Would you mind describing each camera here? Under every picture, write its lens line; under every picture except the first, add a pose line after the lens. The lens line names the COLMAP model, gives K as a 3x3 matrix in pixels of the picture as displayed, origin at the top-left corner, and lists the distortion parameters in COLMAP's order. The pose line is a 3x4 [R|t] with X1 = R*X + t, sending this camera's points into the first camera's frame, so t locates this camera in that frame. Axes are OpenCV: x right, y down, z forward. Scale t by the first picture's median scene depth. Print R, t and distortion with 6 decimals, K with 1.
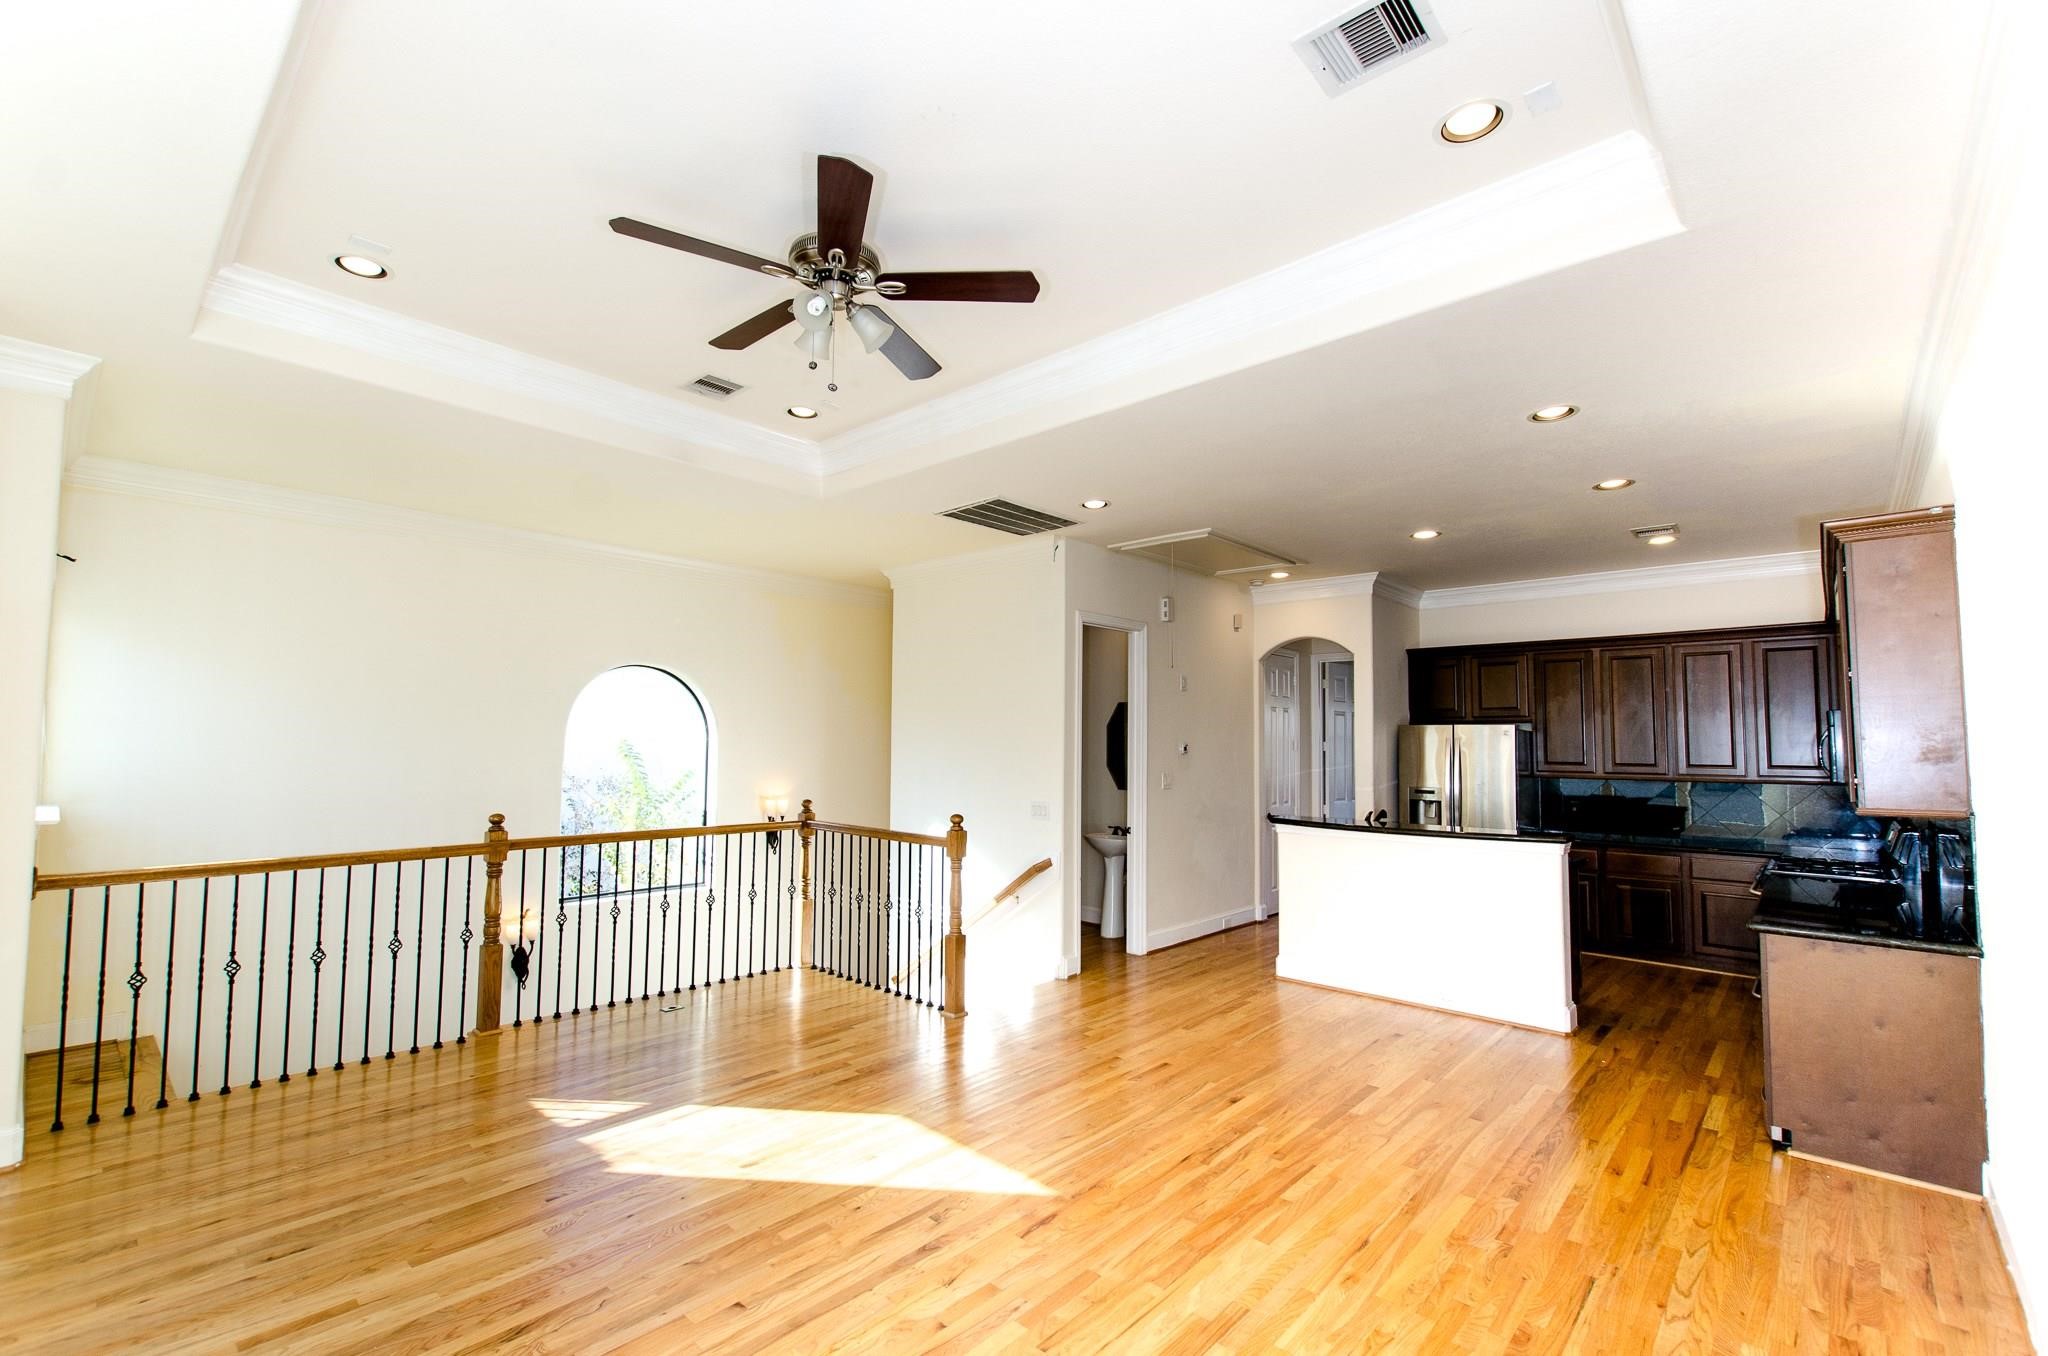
lens RADIAL K [[879.0, 0, 1022.5], [0, 879.0, 677.6], [0, 0, 1]] dist [0.009007, -0.000333]
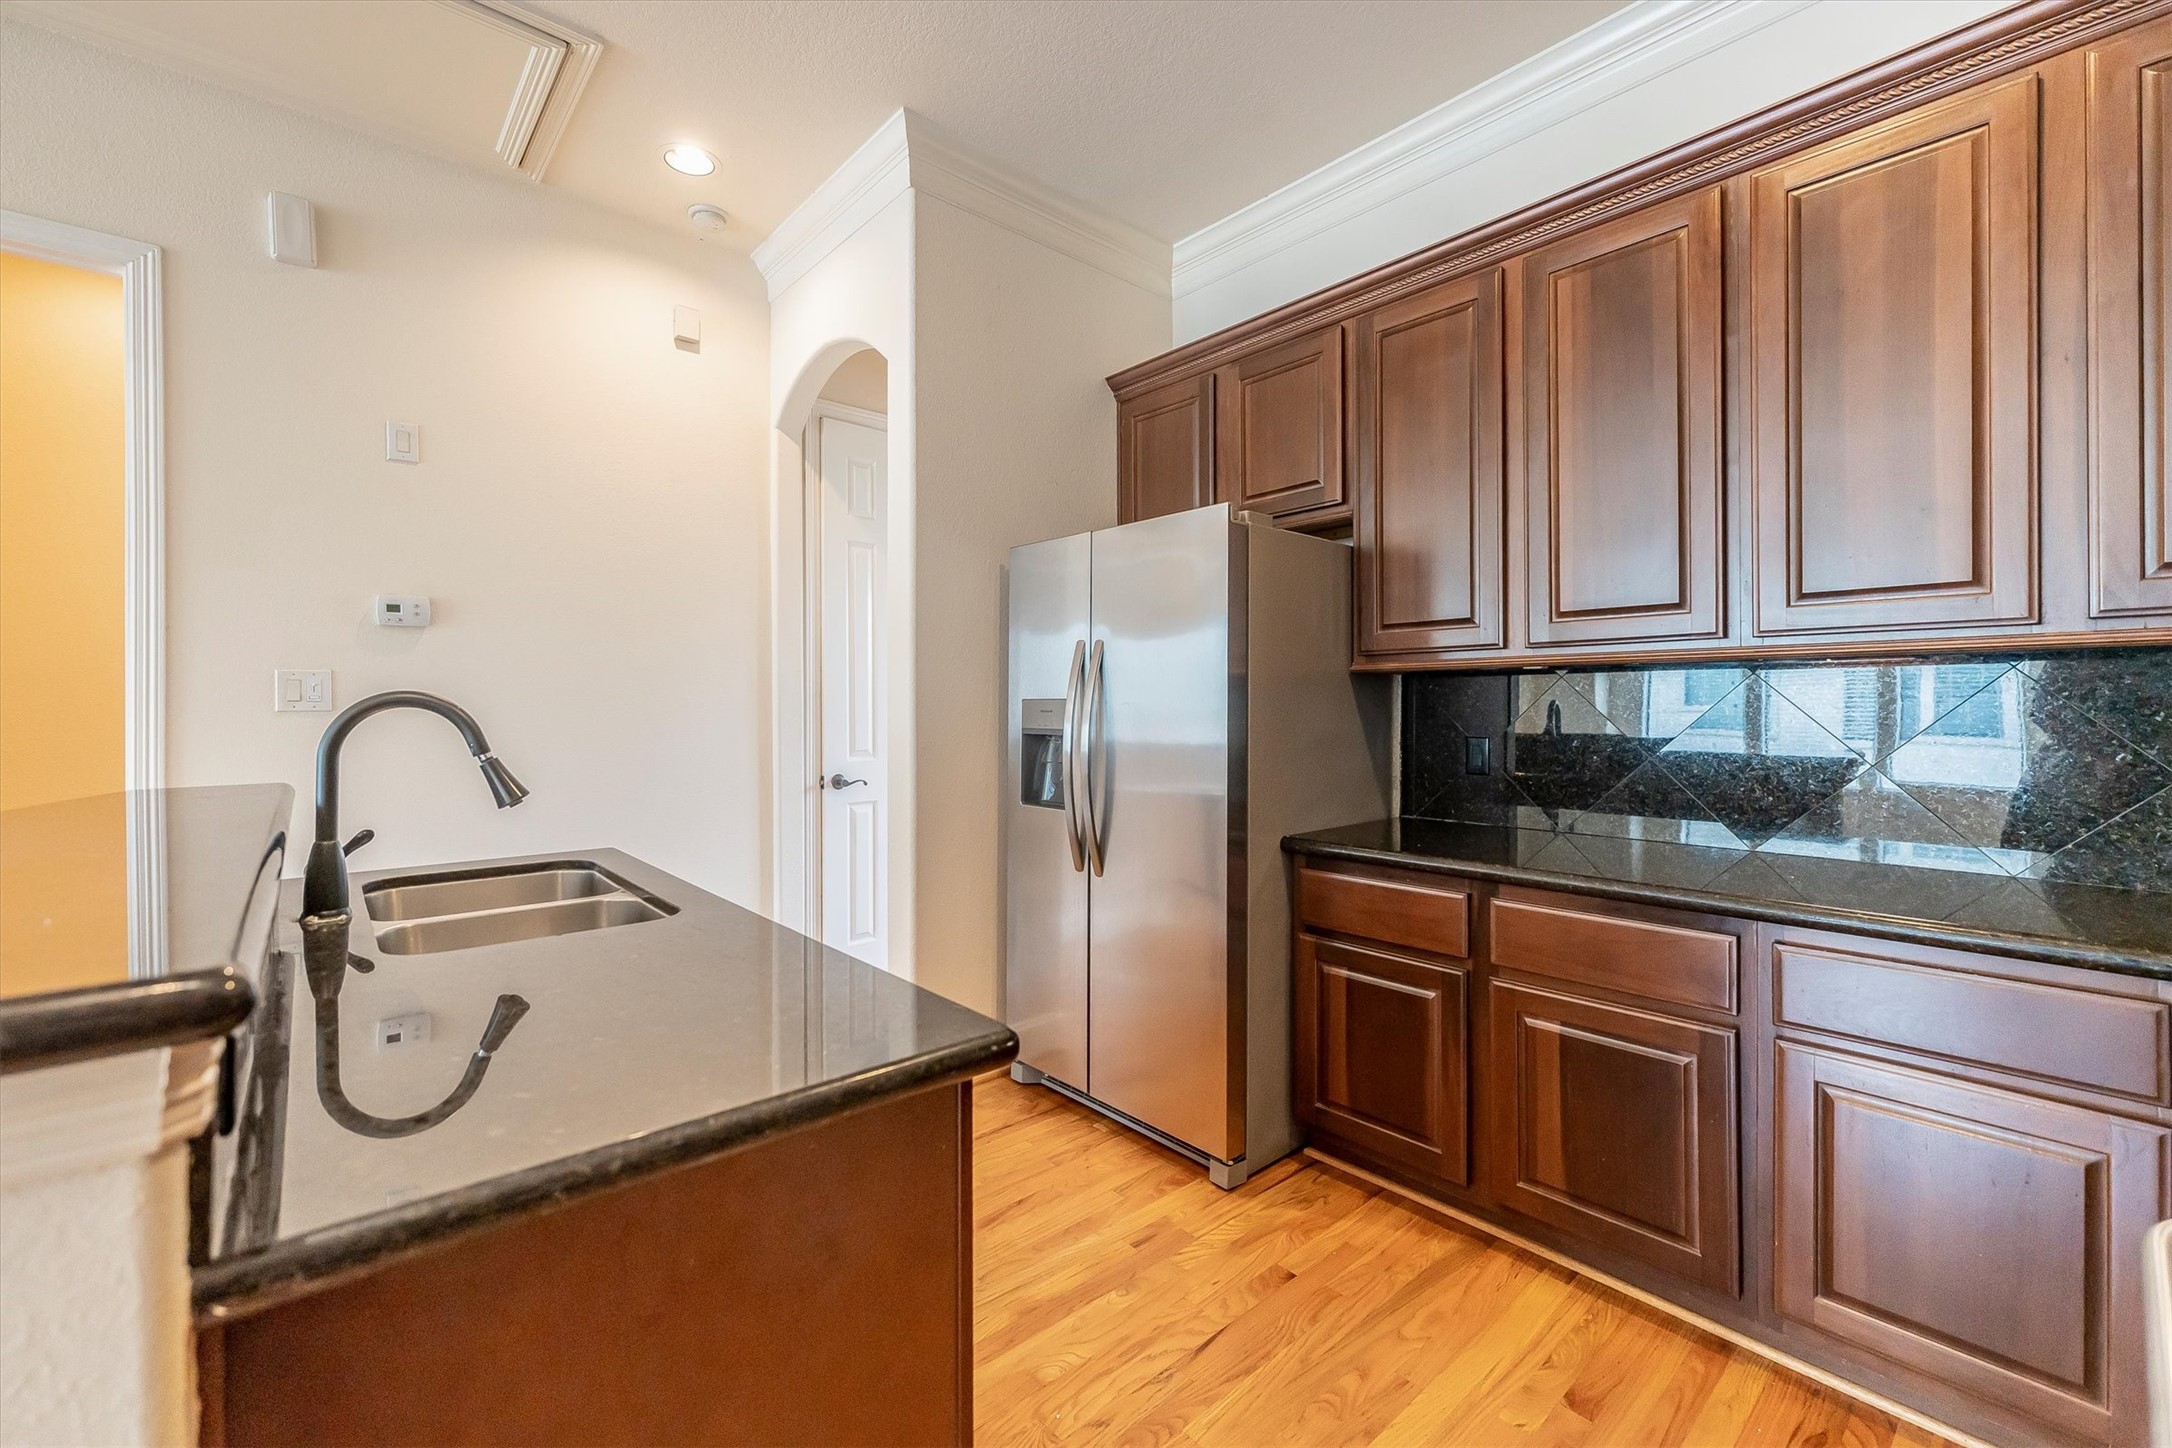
lens RADIAL K [[878.5, 0, 1089.4], [0, 878.5, 724.2], [0, 0, 1]] dist [0.004366, 0.000480]
pose [[0.993089, -0.012657, -0.116683, 0.793056], [0.021799, 0.996761, 0.077413, 0.158837], [0.115325, -0.079422, 0.990148, 0.985492]]
